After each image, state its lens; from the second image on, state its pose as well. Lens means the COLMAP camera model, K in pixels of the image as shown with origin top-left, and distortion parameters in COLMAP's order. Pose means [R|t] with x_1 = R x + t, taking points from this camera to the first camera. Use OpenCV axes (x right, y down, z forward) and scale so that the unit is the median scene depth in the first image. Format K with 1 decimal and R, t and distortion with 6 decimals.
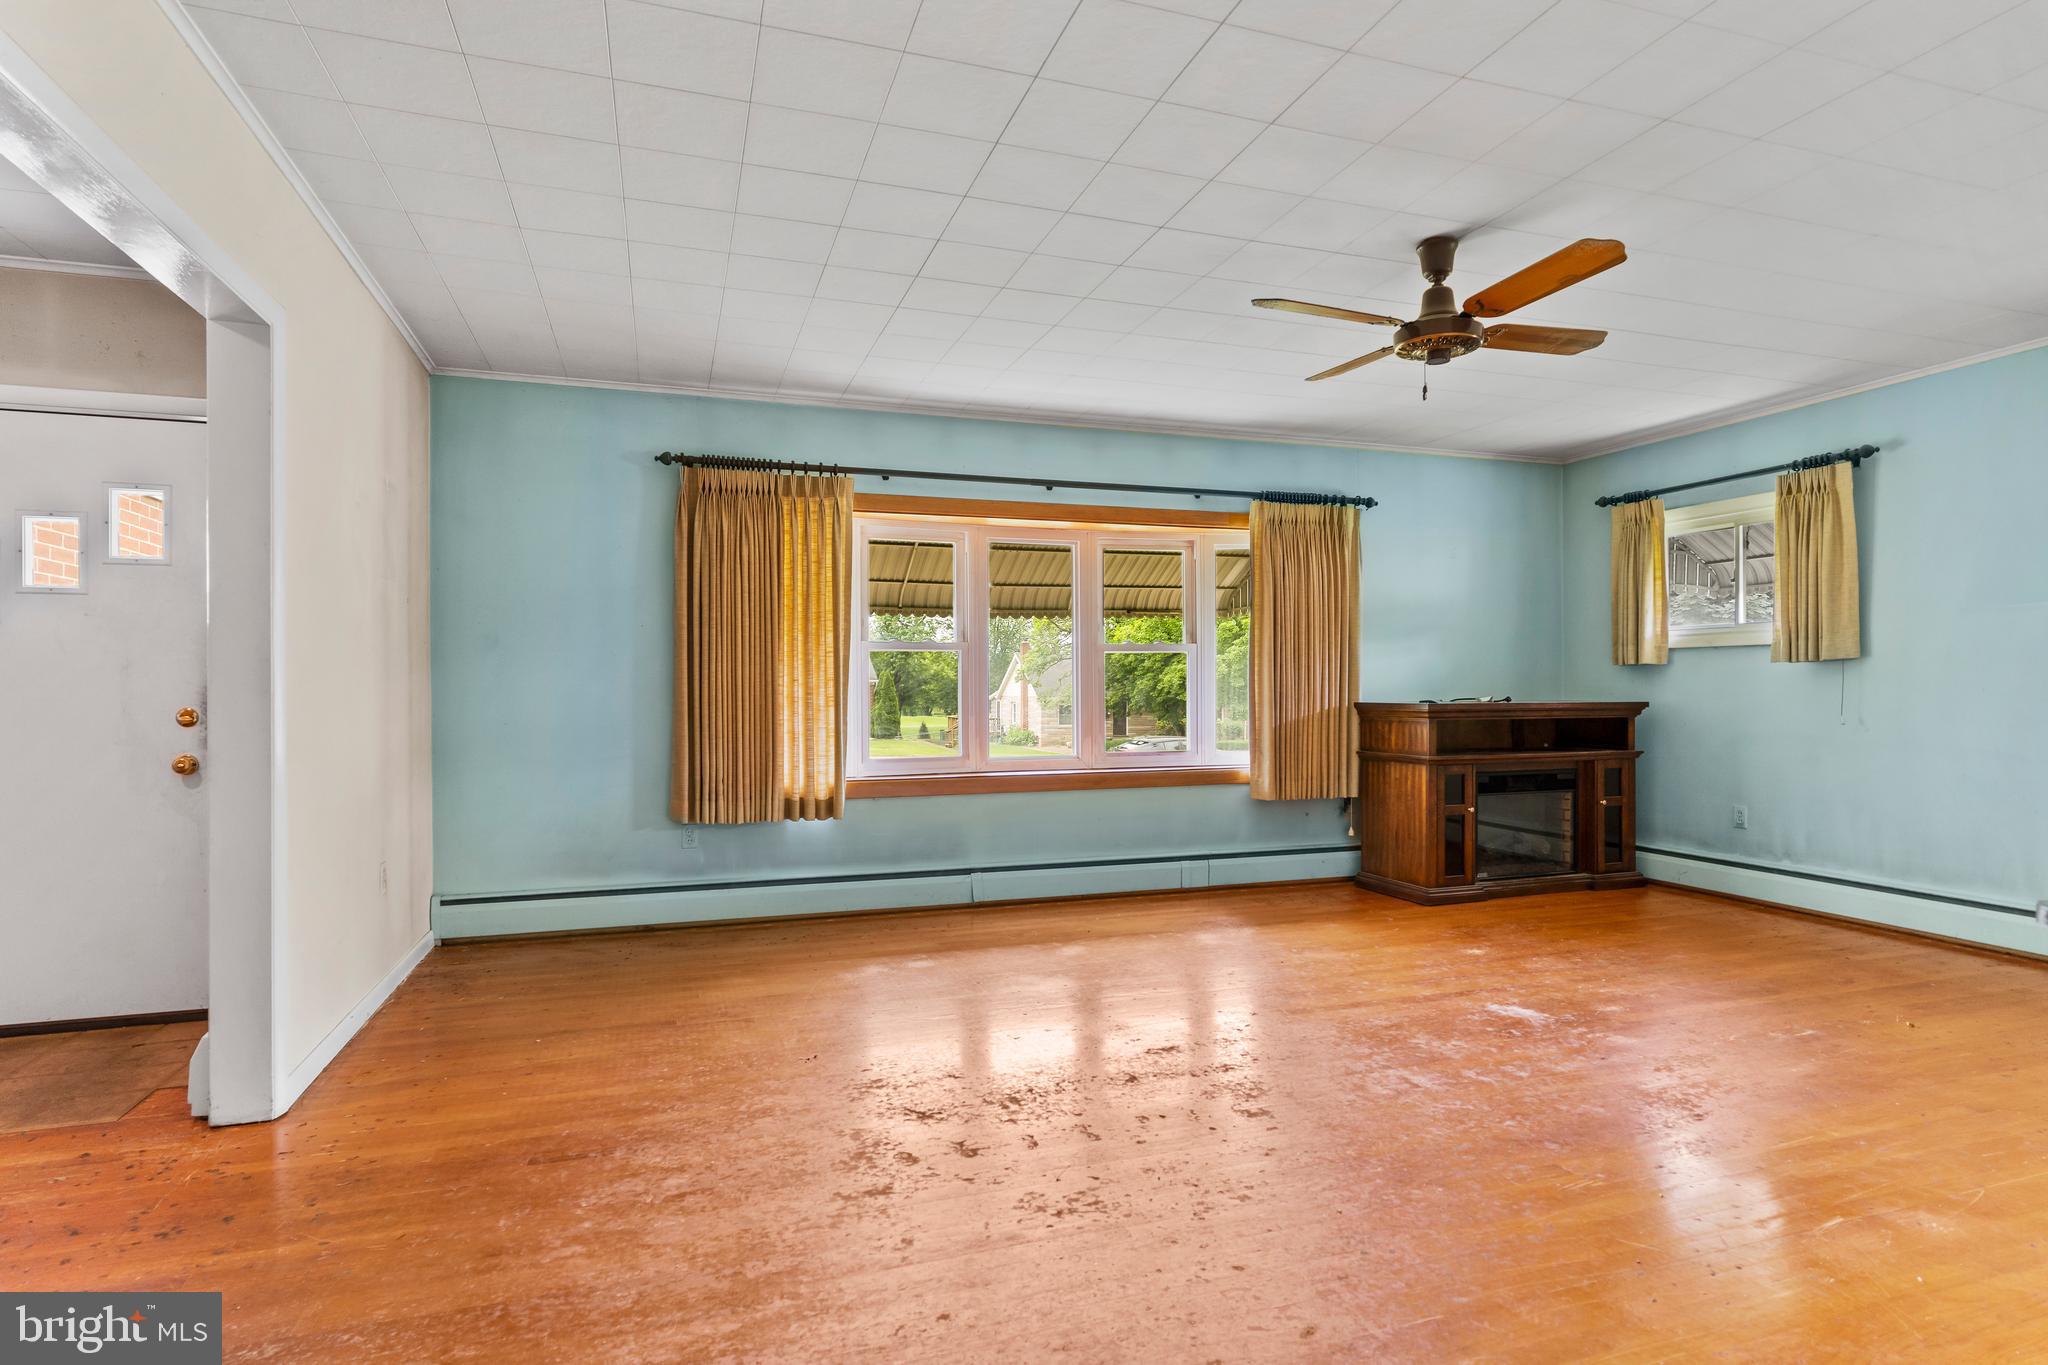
lens RADIAL K [[1065.6, 0, 1024.0], [0, 1065.6, 682.5], [0, 0, 1]] dist [-0.004000, 0.000102]
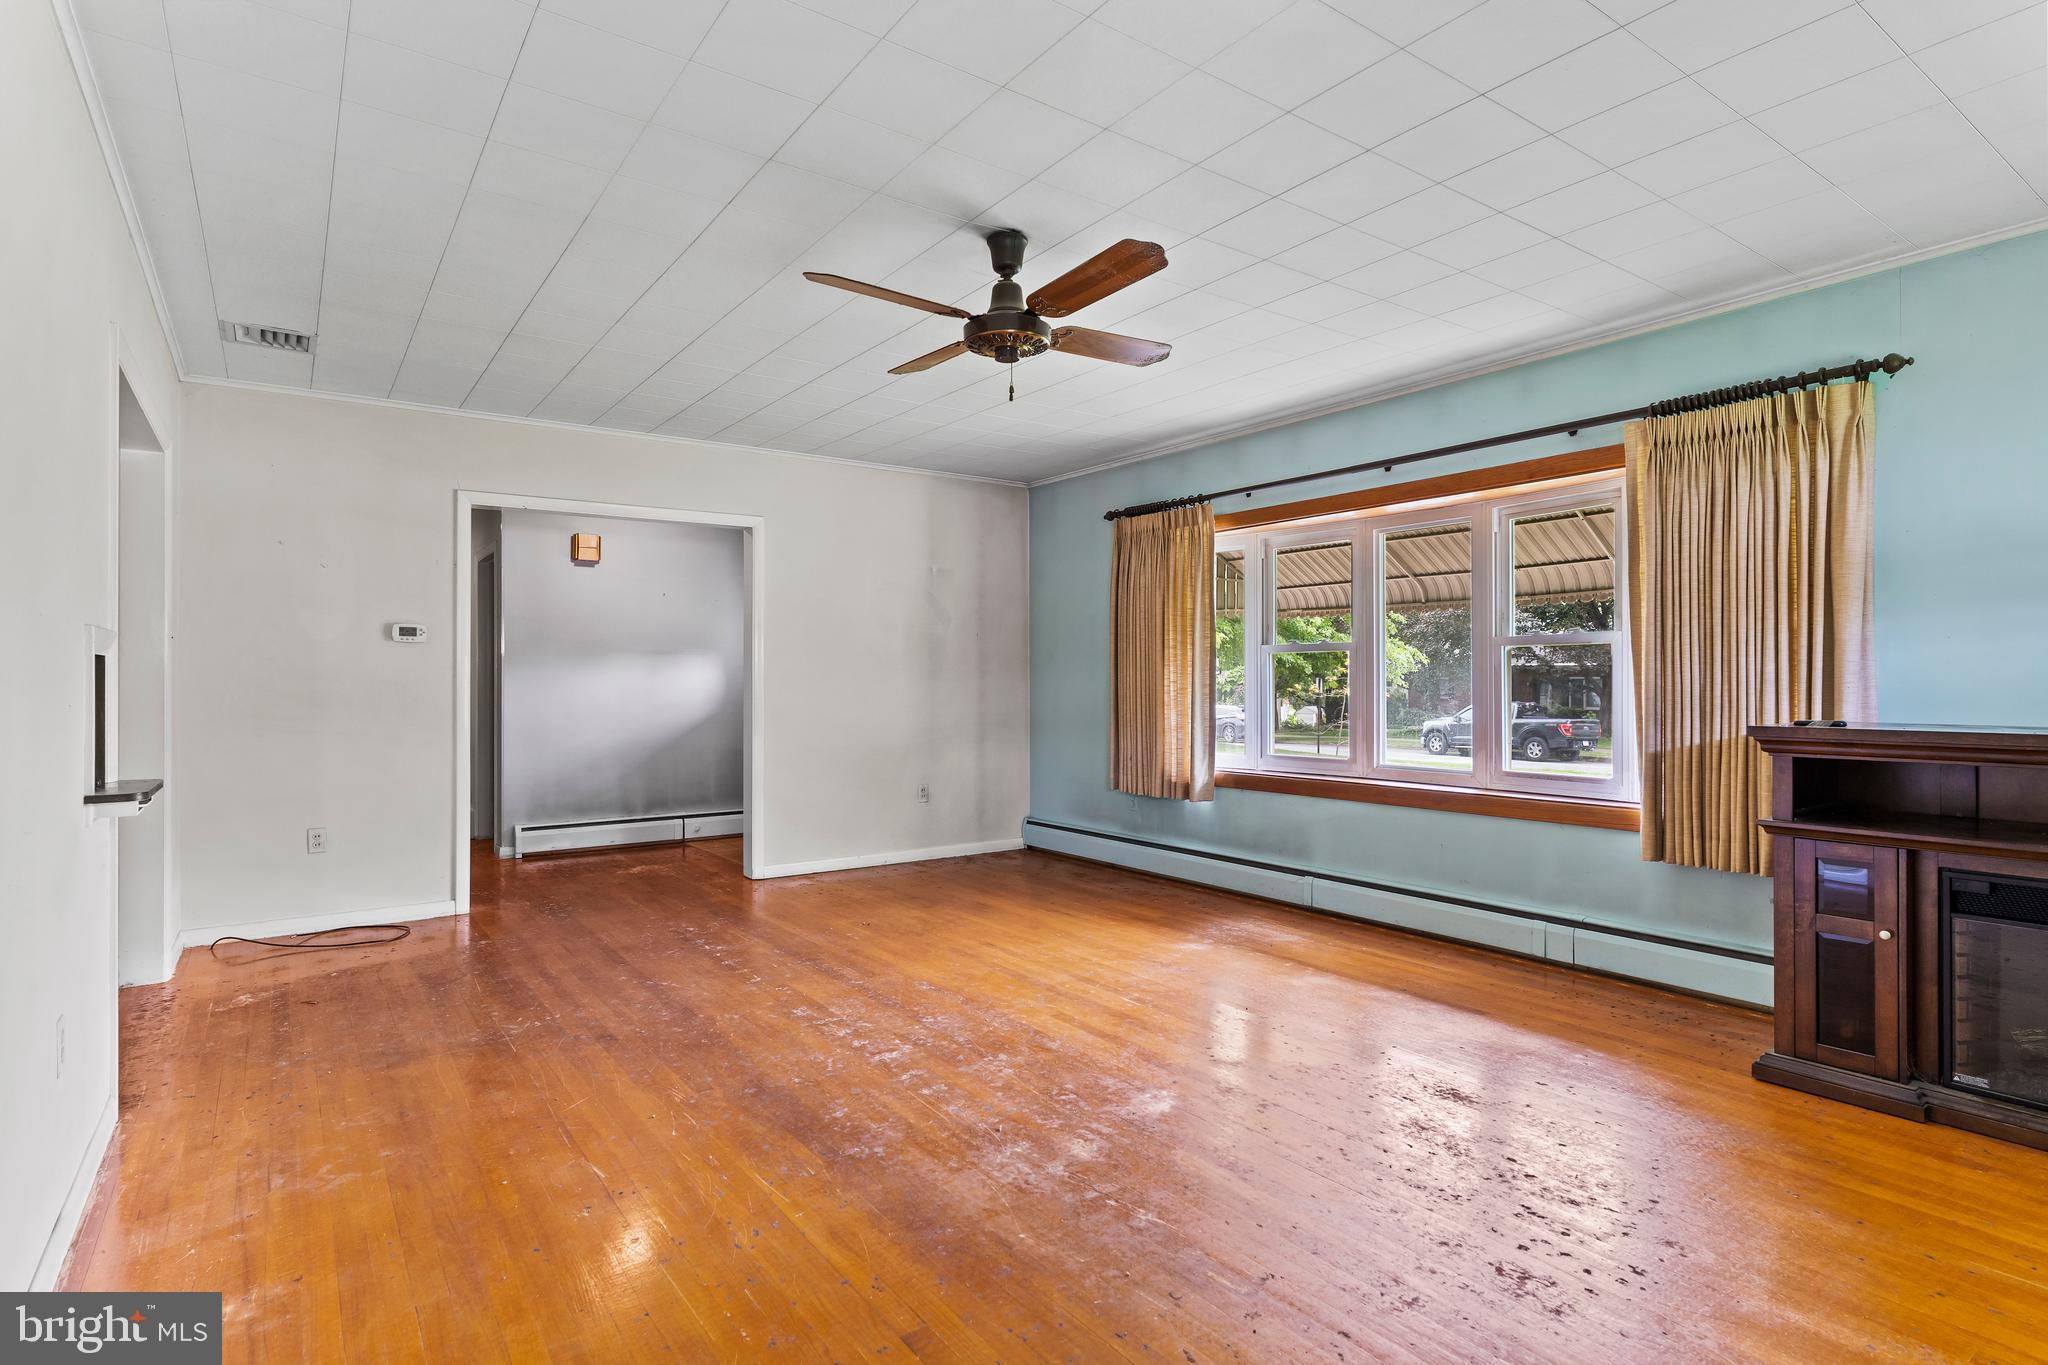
lens RADIAL K [[1065.6, 0, 1024.0], [0, 1065.6, 682.5], [0, 0, 1]] dist [-0.004000, 0.000102]
pose [[0.281748, 0.005530, -0.959473, 0.830725], [0.005299, 0.999959, 0.007319, -0.010610], [0.959474, -0.007146, 0.281707, 0.467881]]
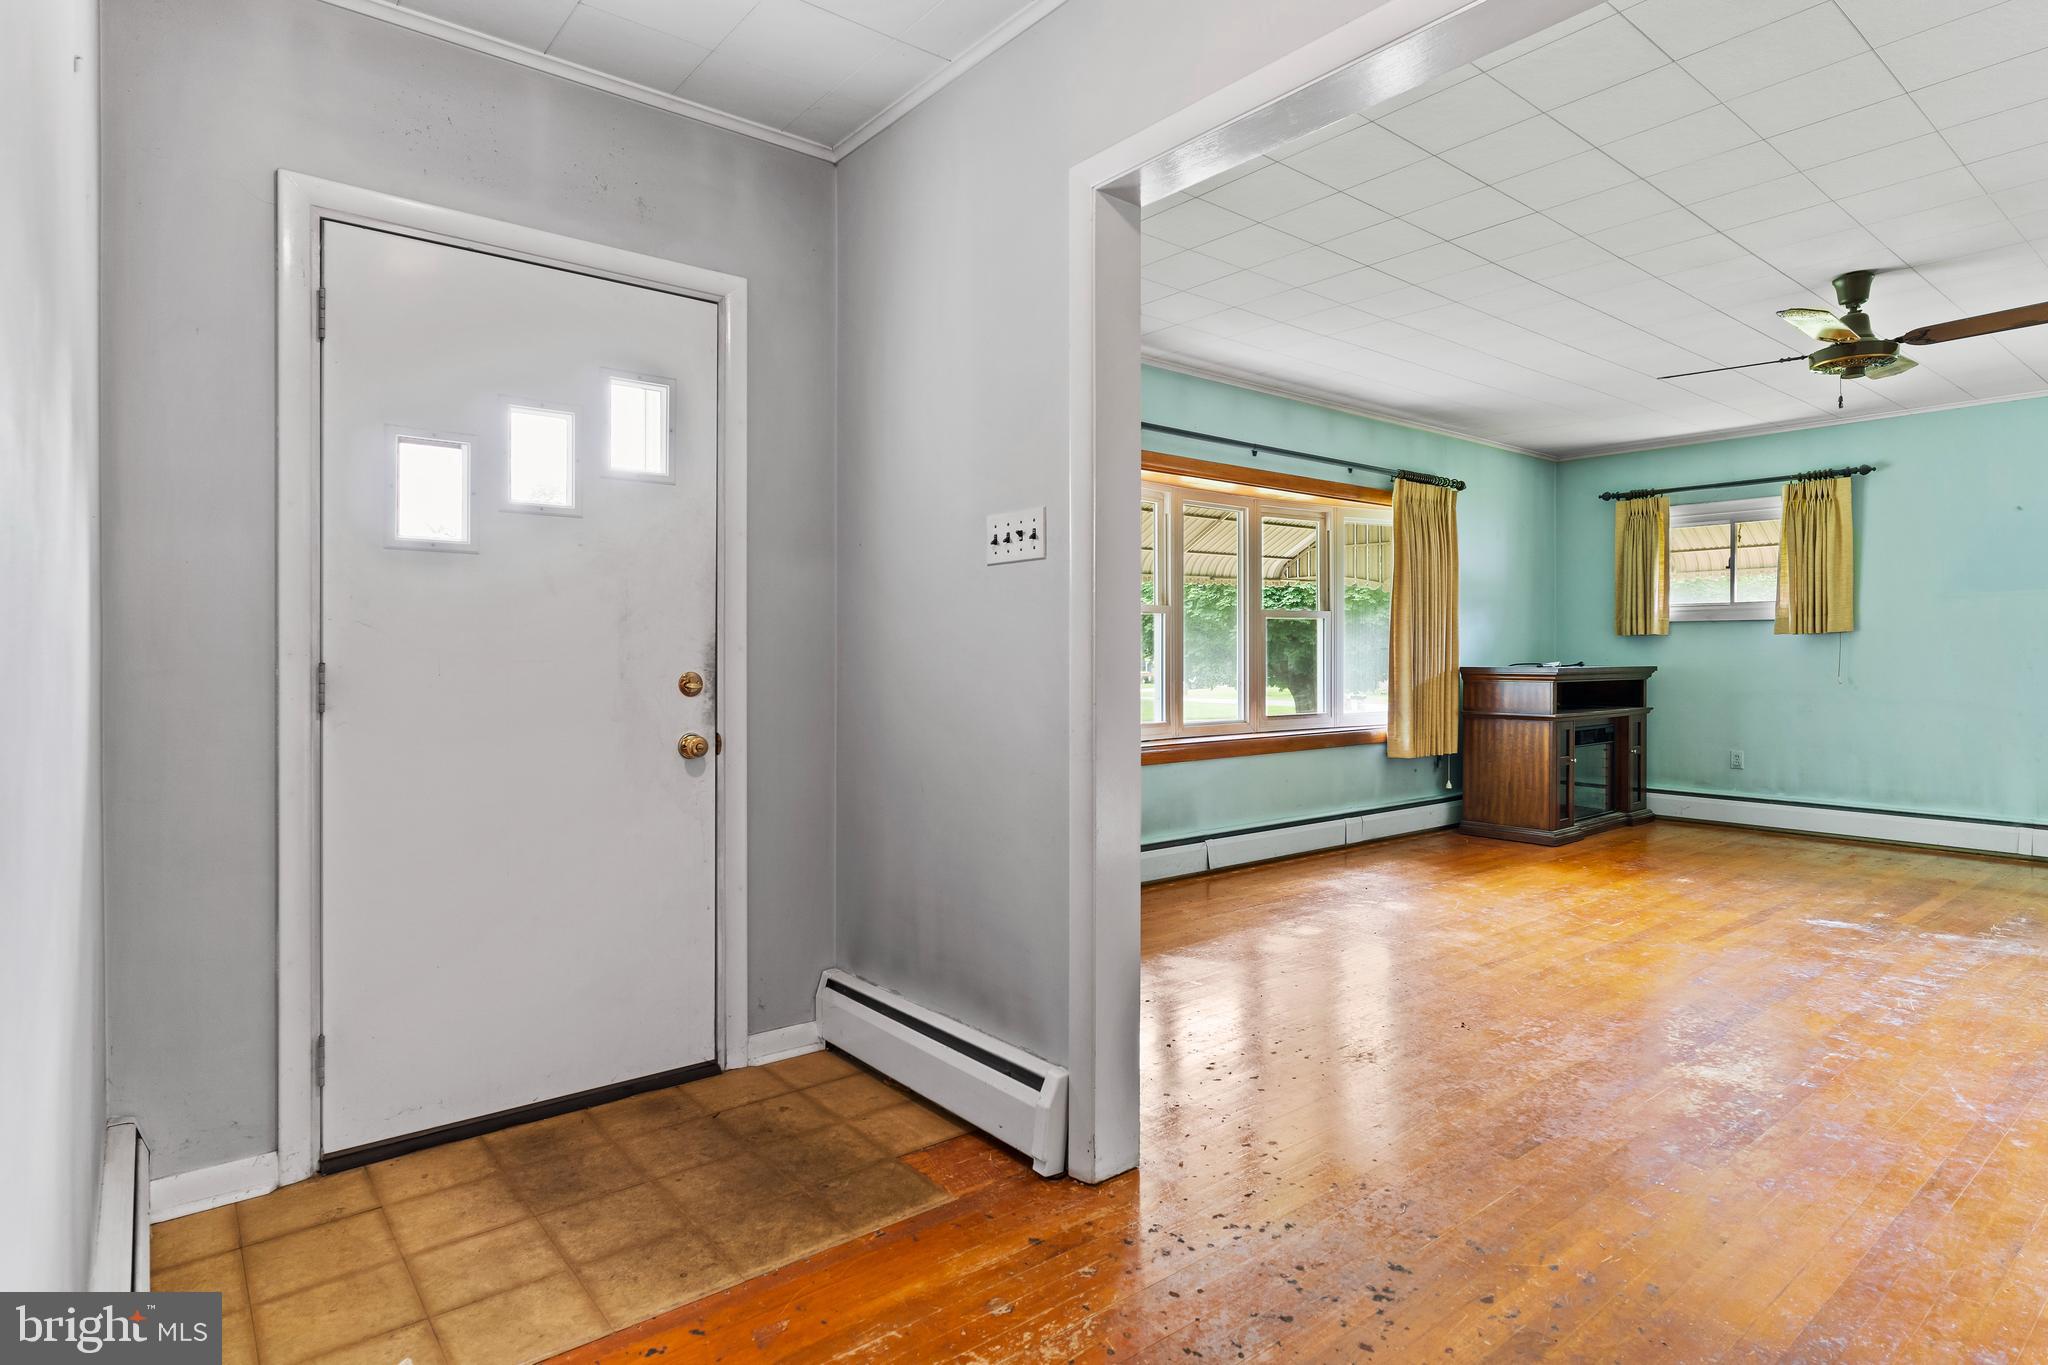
lens RADIAL K [[1081.7, 0, 1021.6], [0, 1081.7, 651.3], [0, 0, 1]] dist [-0.003504, -0.000720]
pose [[0.938049, 0.004146, 0.346478, -0.557291], [-0.004232, 0.999991, -0.000511, 0.005612], [-0.346477, -0.000987, 0.938058, 0.122925]]
